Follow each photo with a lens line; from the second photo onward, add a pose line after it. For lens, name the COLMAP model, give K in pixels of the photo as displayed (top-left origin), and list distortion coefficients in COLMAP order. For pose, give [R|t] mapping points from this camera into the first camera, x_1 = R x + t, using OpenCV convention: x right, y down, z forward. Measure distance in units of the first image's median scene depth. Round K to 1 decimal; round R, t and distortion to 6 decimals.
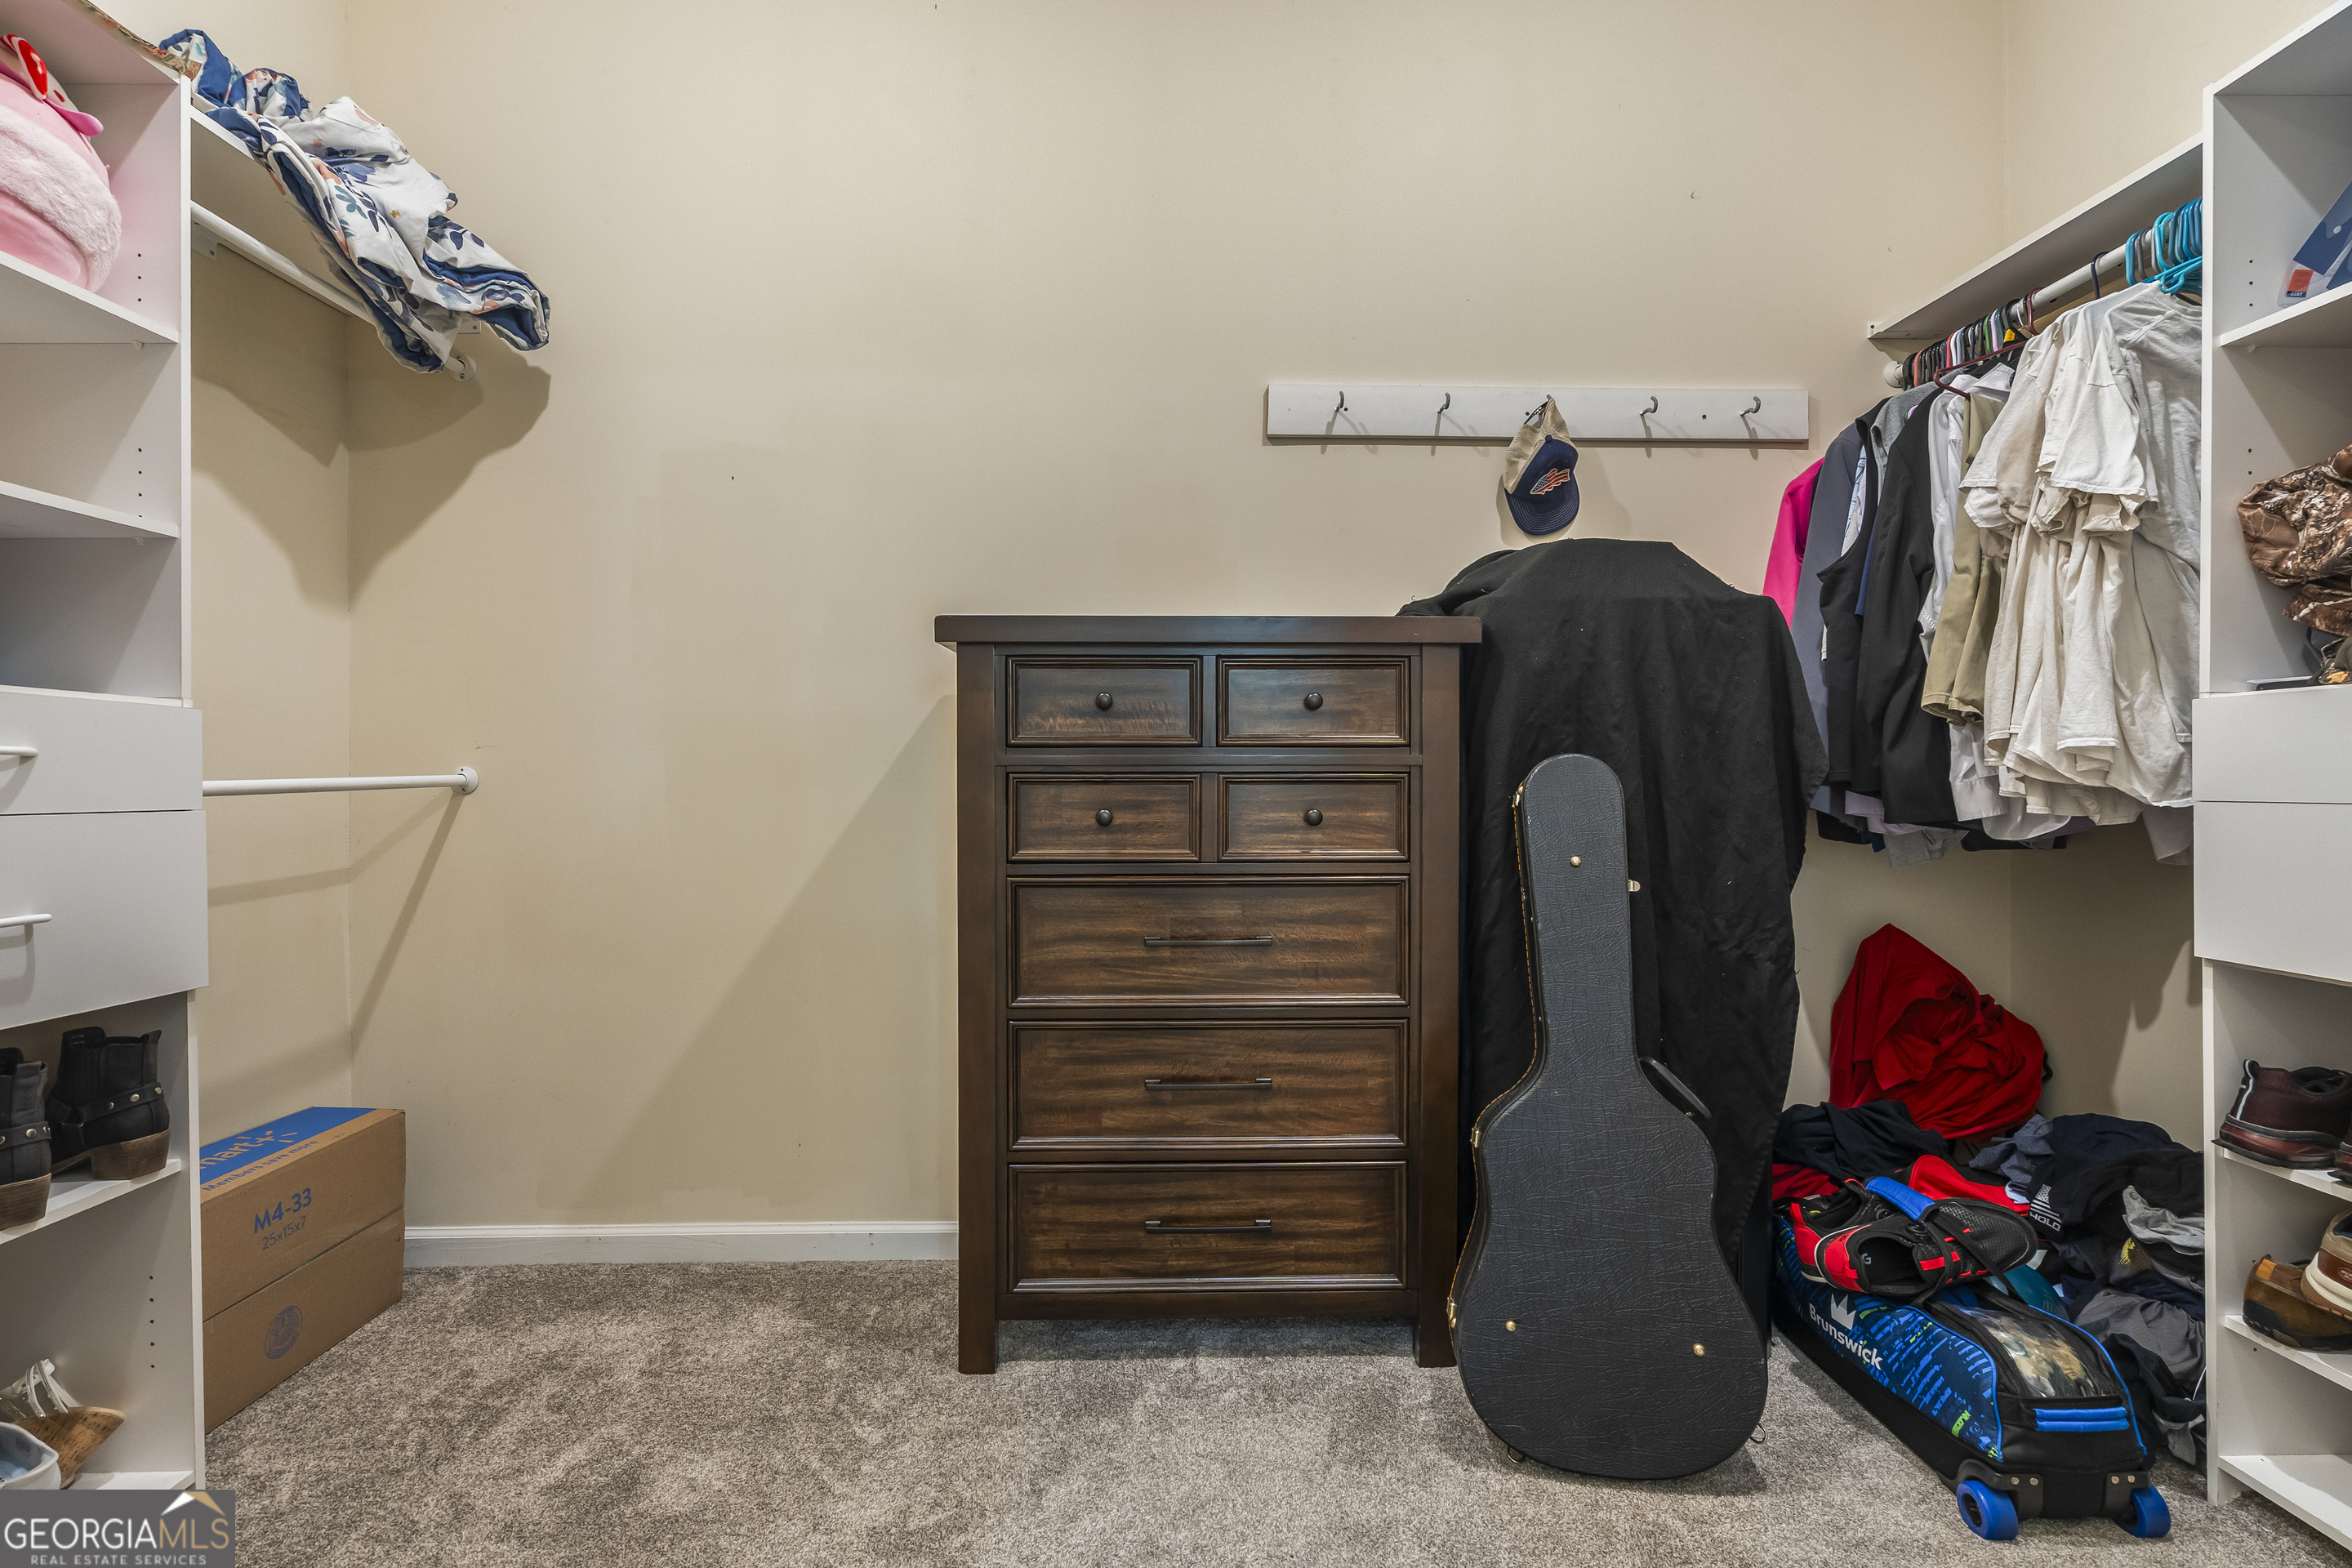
lens RADIAL K [[1120.8, 0, 1166.8], [0, 1120.8, 766.6], [0, 0, 1]] dist [0.001630, 0.000574]
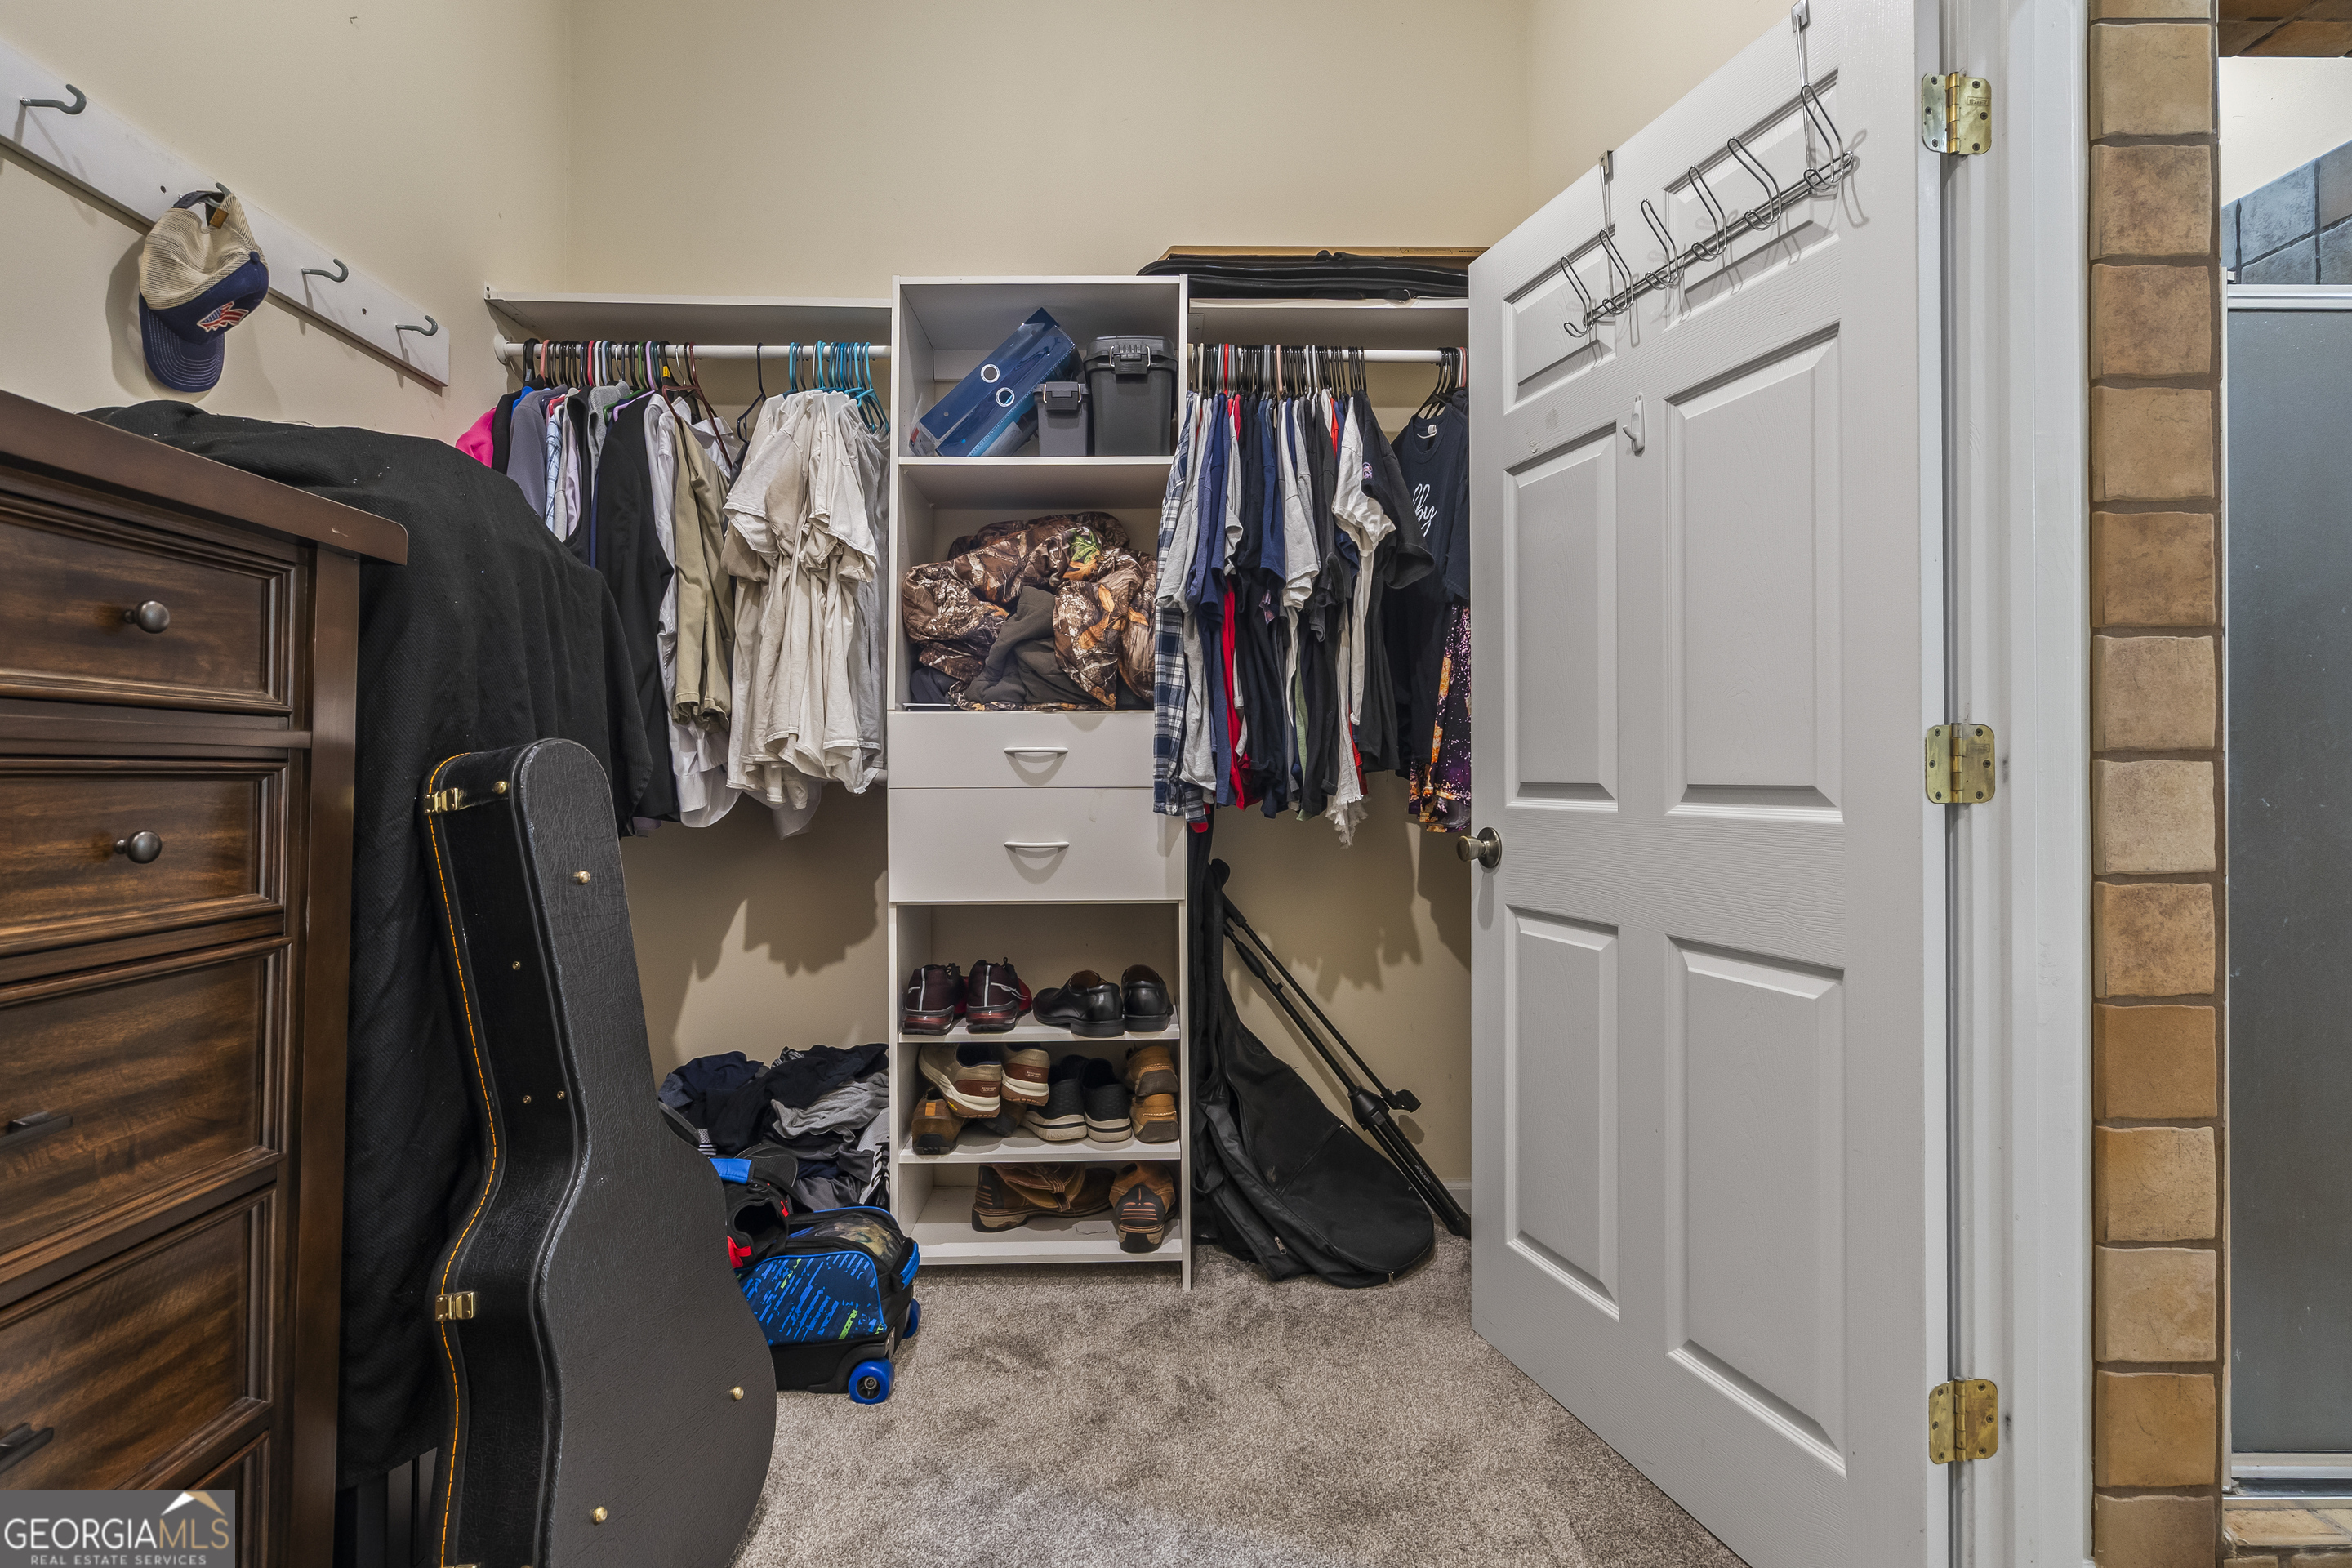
lens RADIAL K [[1120.8, 0, 1166.8], [0, 1120.8, 766.6], [0, 0, 1]] dist [0.001630, 0.000574]
pose [[0.001550, 0.007744, 0.999969, -0.370123], [-0.007597, 0.999941, -0.007732, 0.009592], [-0.999970, -0.007585, 0.001609, 0.538294]]
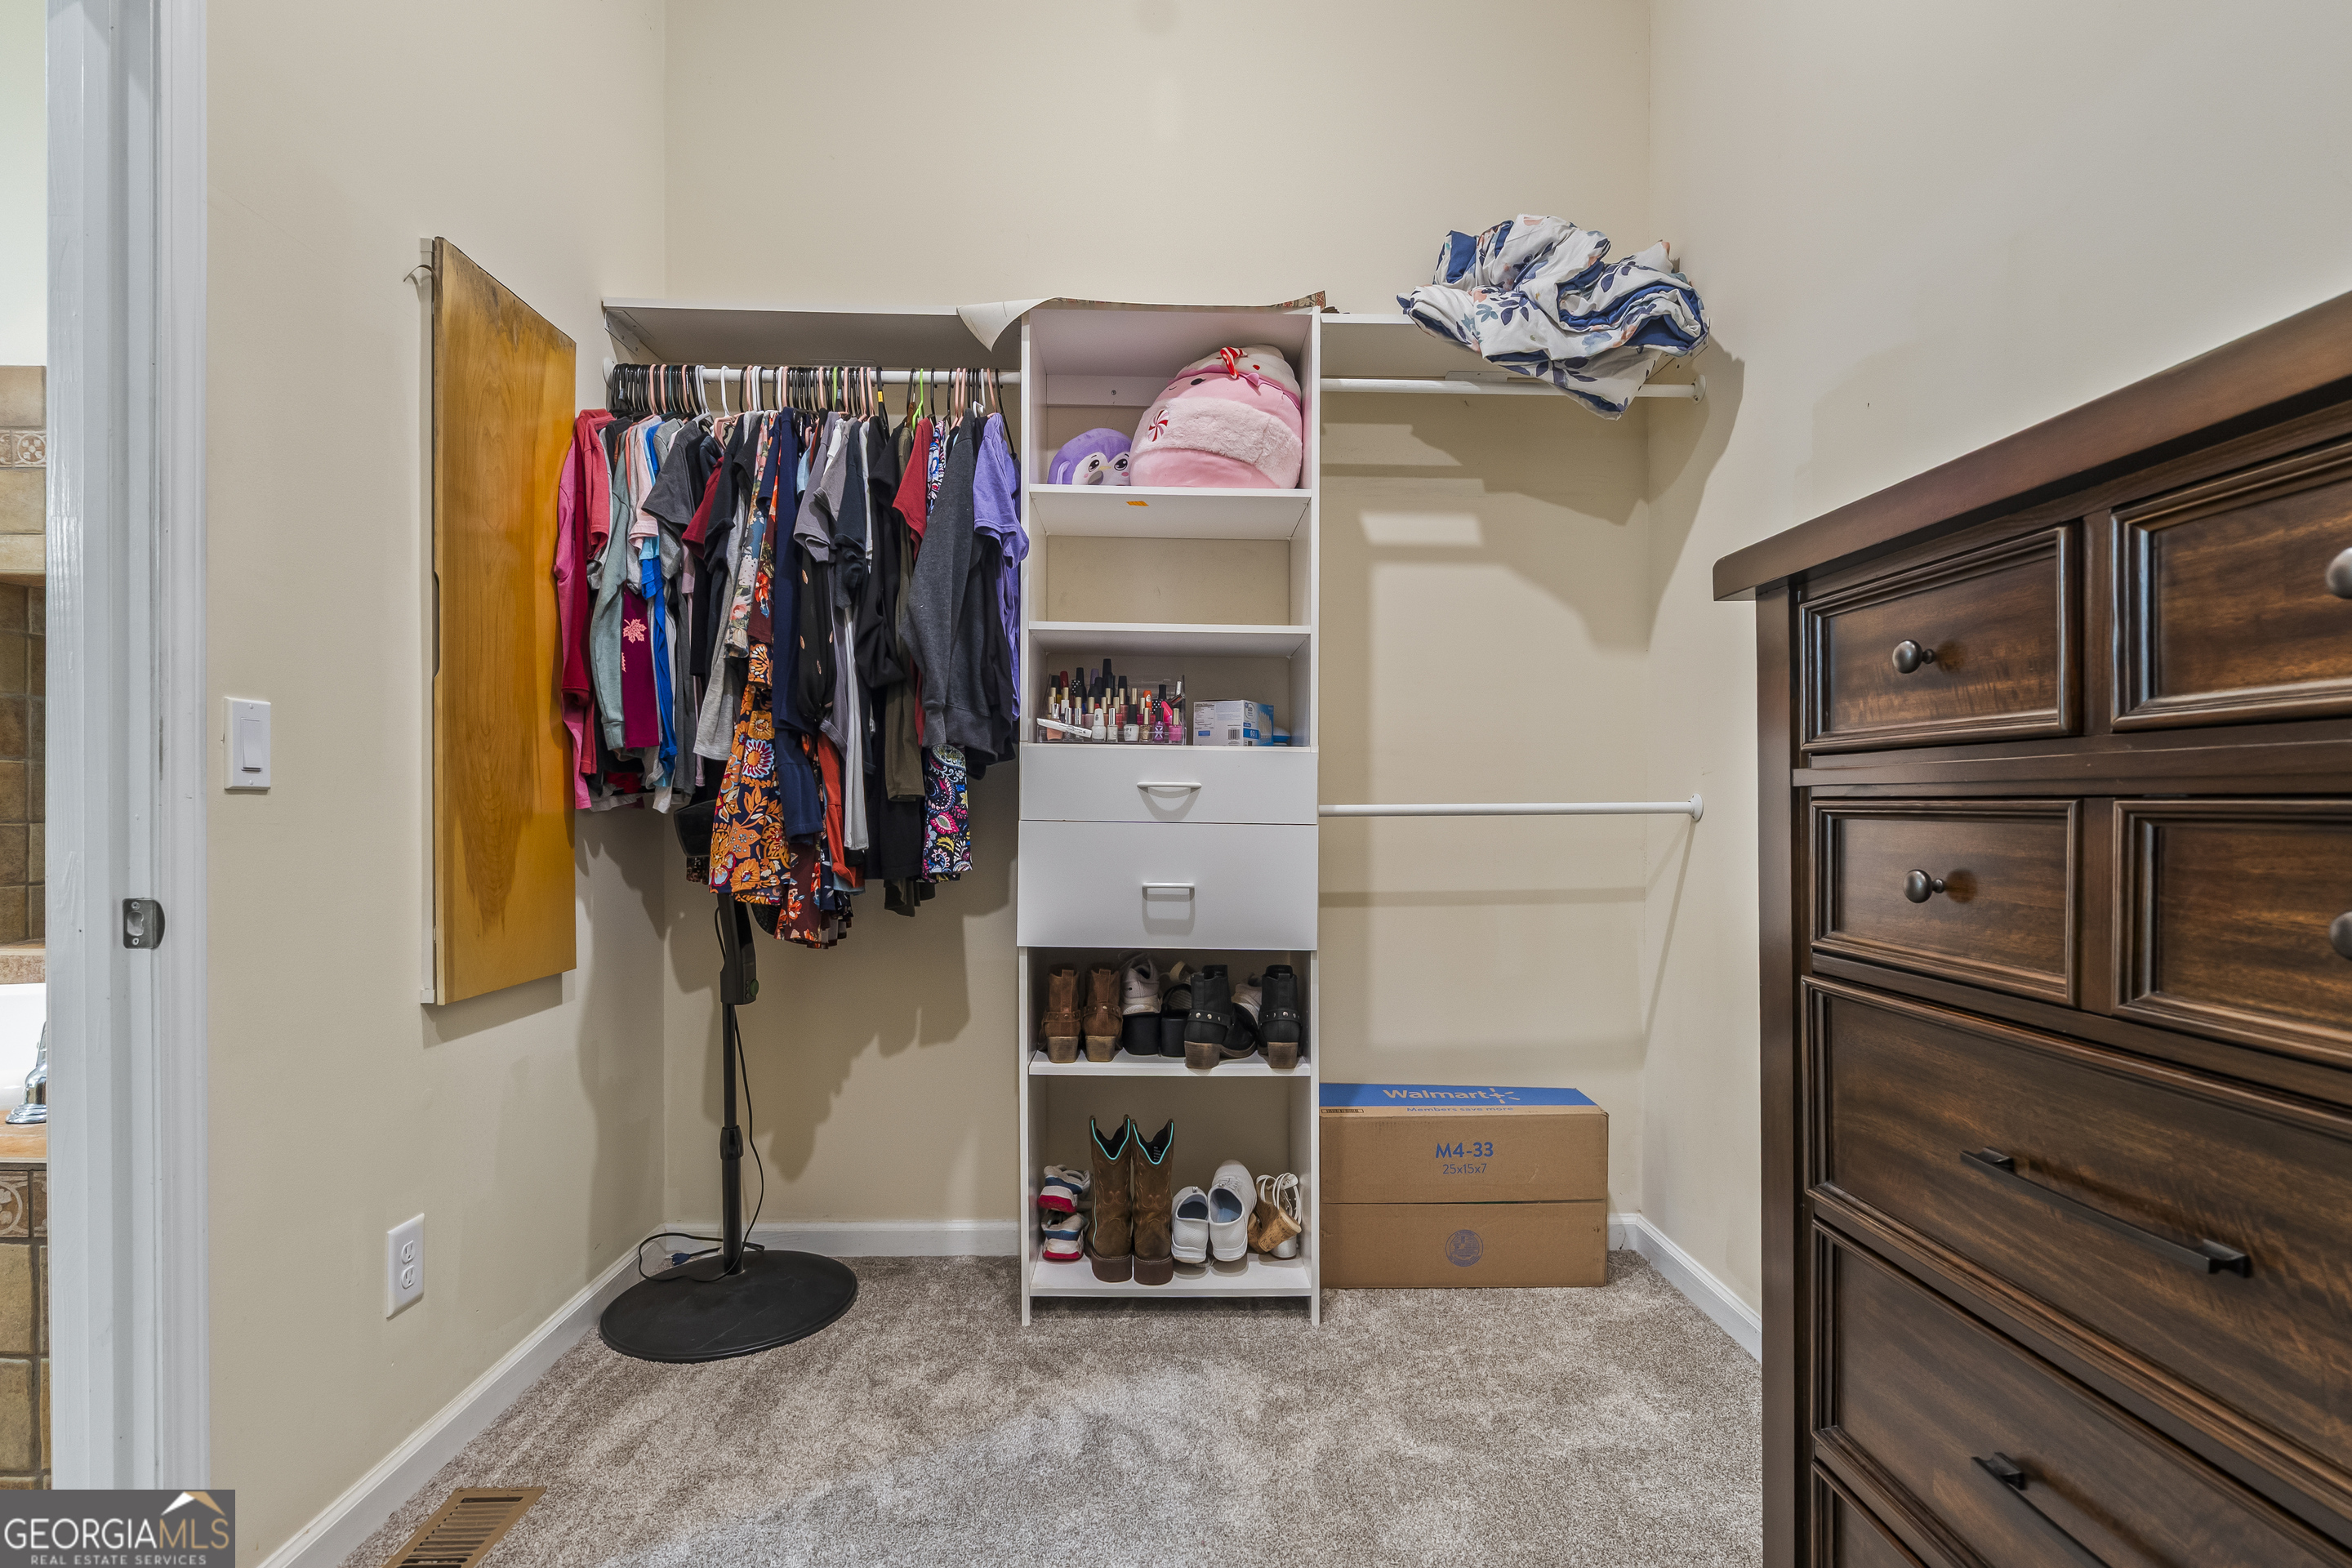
lens RADIAL K [[1130.7, 0, 1175.6], [0, 1130.7, 805.6], [0, 0, 1]] dist [-0.000654, 0.000226]
pose [[0.013612, 0.005885, -0.999890, 0.450330], [0.003573, 0.999976, 0.005934, 0.004712], [0.999901, -0.003653, 0.013590, 0.653041]]
